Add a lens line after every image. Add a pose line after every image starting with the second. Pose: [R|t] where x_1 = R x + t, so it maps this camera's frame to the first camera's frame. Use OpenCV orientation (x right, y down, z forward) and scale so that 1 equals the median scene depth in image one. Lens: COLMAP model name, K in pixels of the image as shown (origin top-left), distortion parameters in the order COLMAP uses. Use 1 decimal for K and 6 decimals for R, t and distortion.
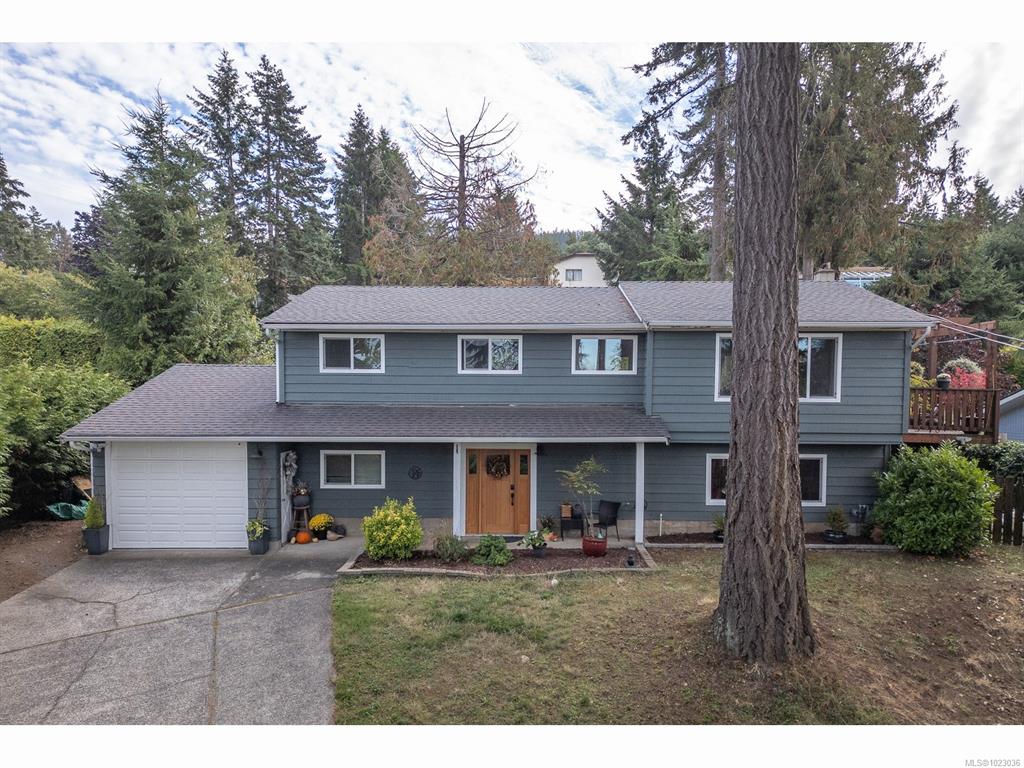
lens RADIAL K [[714.7, 0, 511.6], [0, 714.7, 404.0], [0, 0, 1]] dist [0.082394, -0.079060]
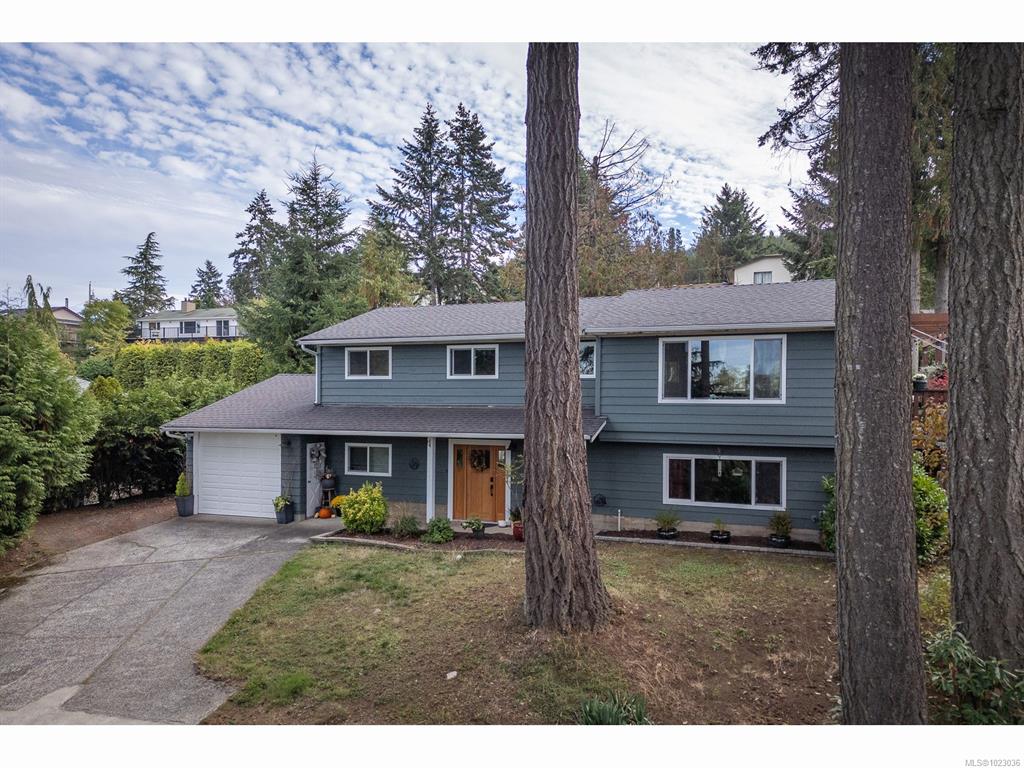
lens RADIAL K [[716.3, 0, 512.0], [0, 716.3, 384.0], [0, 0, 1]] dist [0.083278, -0.083038]
pose [[0.940086, -0.007144, -0.340862, 0.432422], [-0.007249, 0.999136, -0.040932, 0.013219], [0.340860, 0.040950, 0.939222, -0.054414]]
